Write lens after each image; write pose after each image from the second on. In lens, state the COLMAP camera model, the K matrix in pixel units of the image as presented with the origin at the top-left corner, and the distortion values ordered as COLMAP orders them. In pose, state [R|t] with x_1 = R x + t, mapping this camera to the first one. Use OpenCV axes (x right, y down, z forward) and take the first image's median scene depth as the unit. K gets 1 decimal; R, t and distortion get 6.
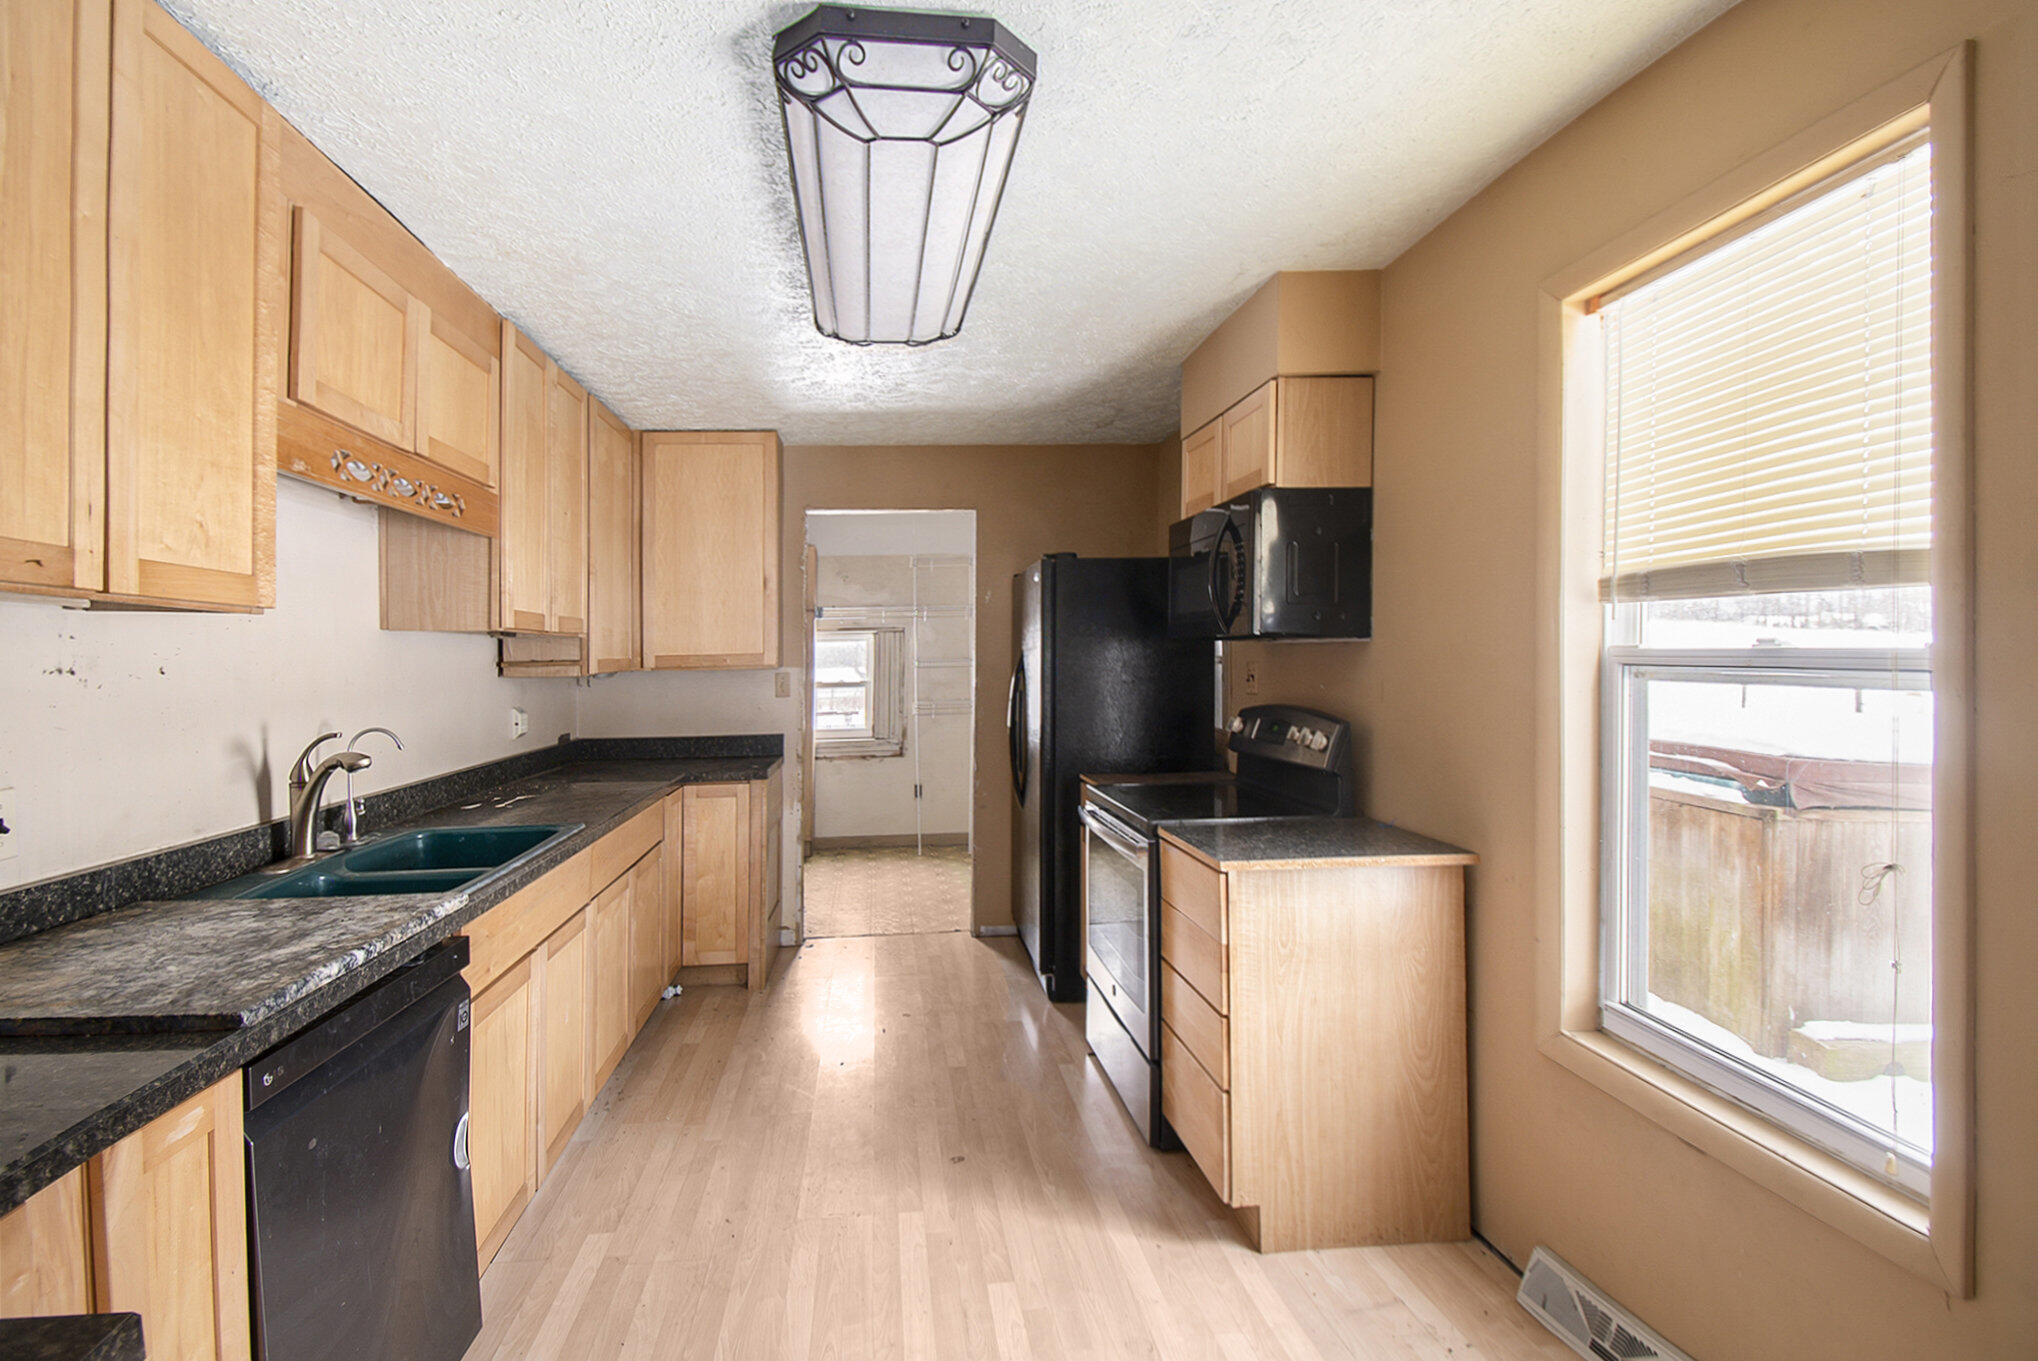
lens RADIAL K [[931.5, 0, 1005.7], [0, 931.5, 677.5], [0, 0, 1]] dist [0.000783, -0.000453]
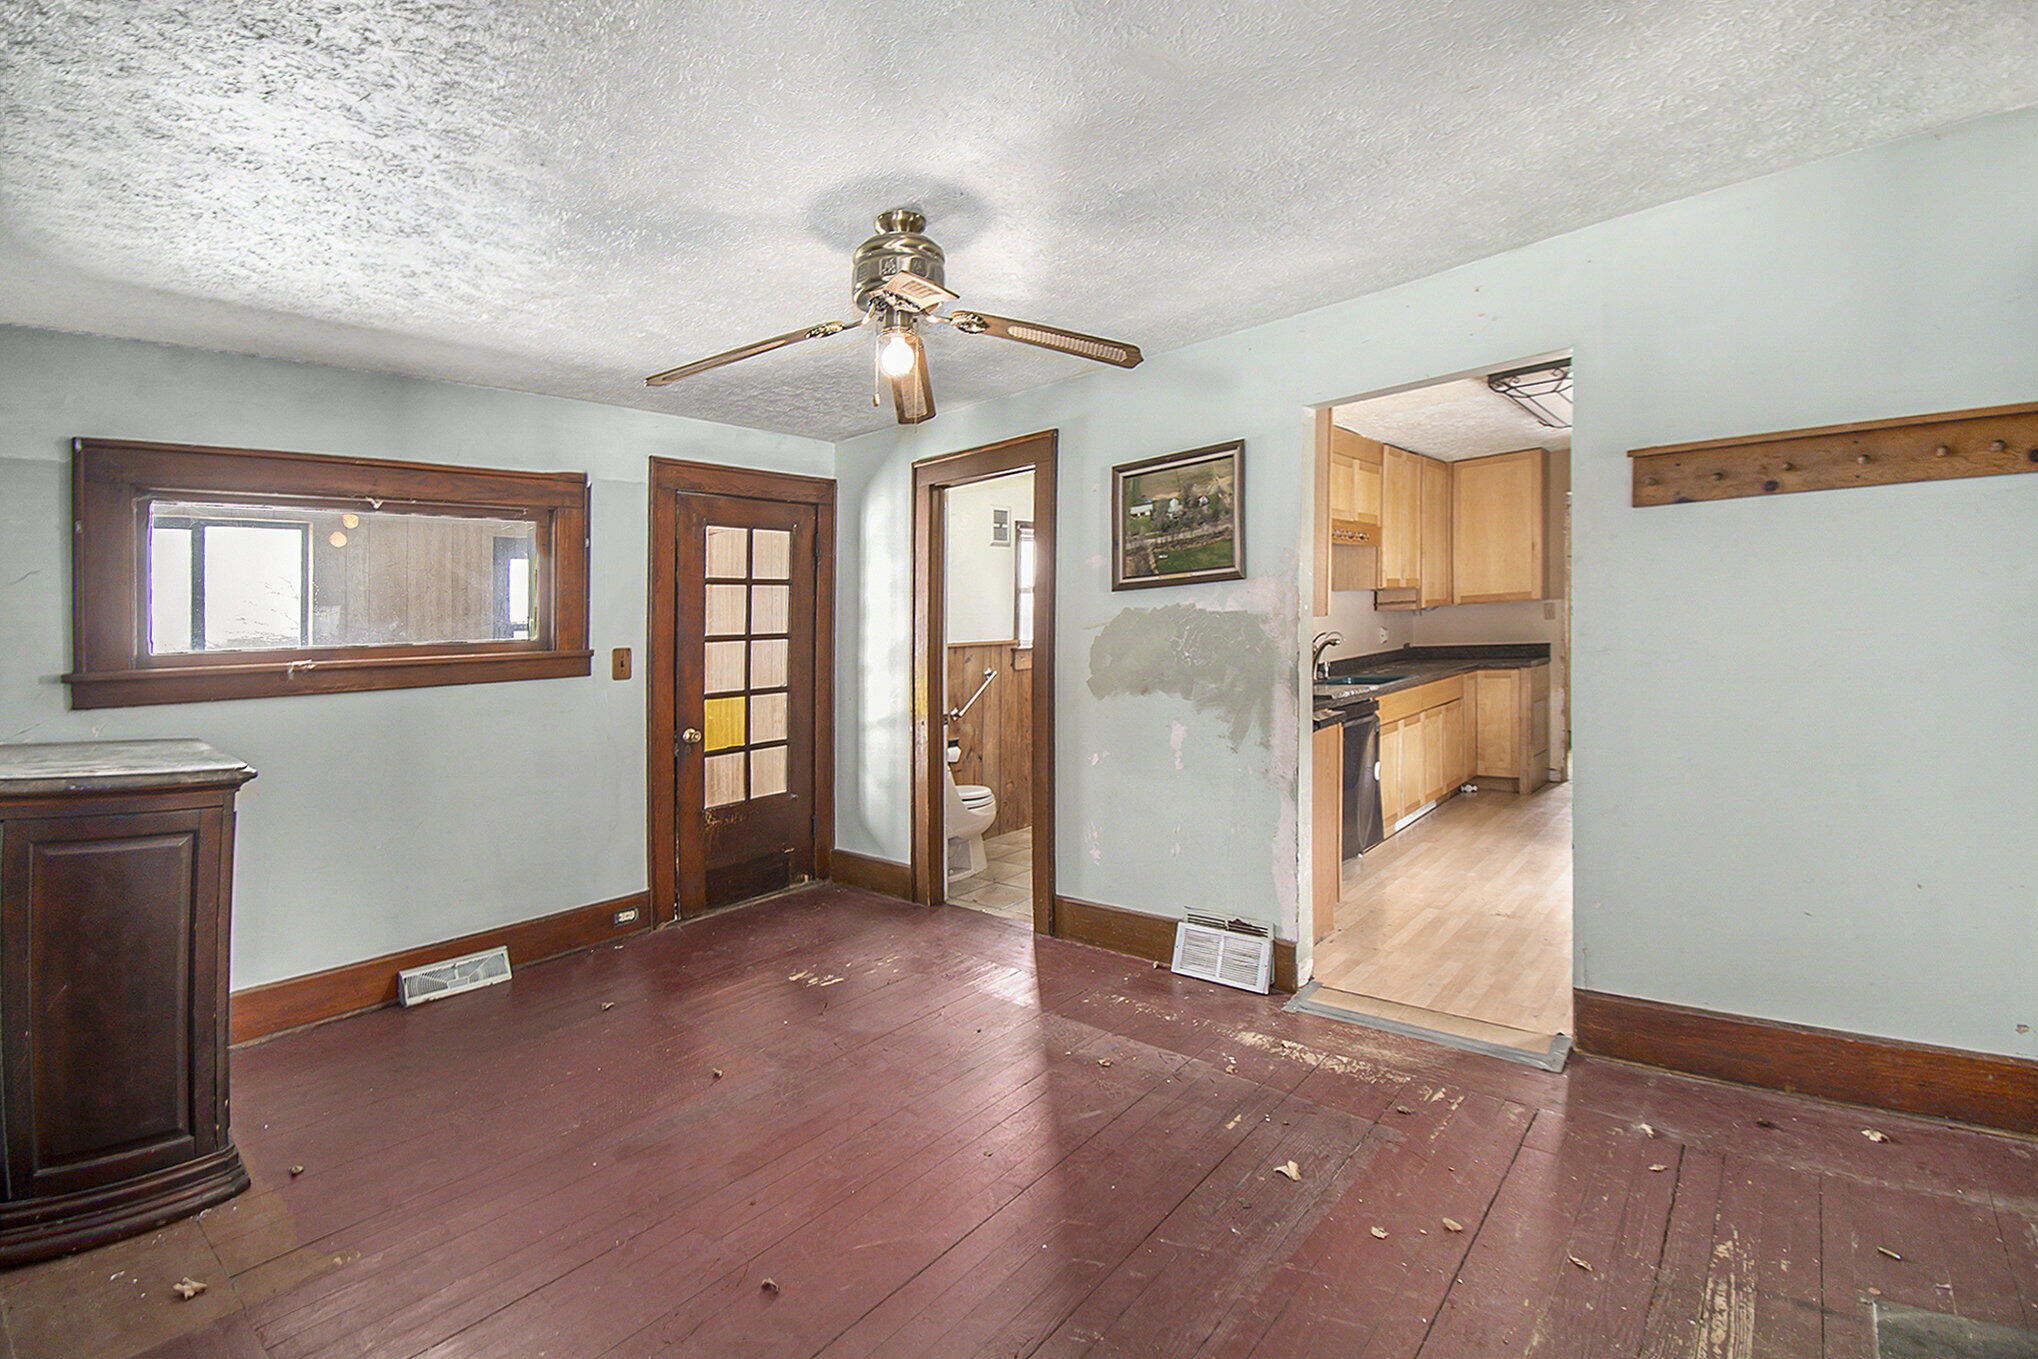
lens RADIAL K [[931.5, 0, 1001.6], [0, 931.5, 684.6], [0, 0, 1]] dist [0.000783, -0.000453]
pose [[0.664234, 0.022053, -0.747199, 0.361424], [0.034166, 0.997624, 0.059817, 0.008938], [0.746744, -0.065262, 0.661903, -0.805885]]
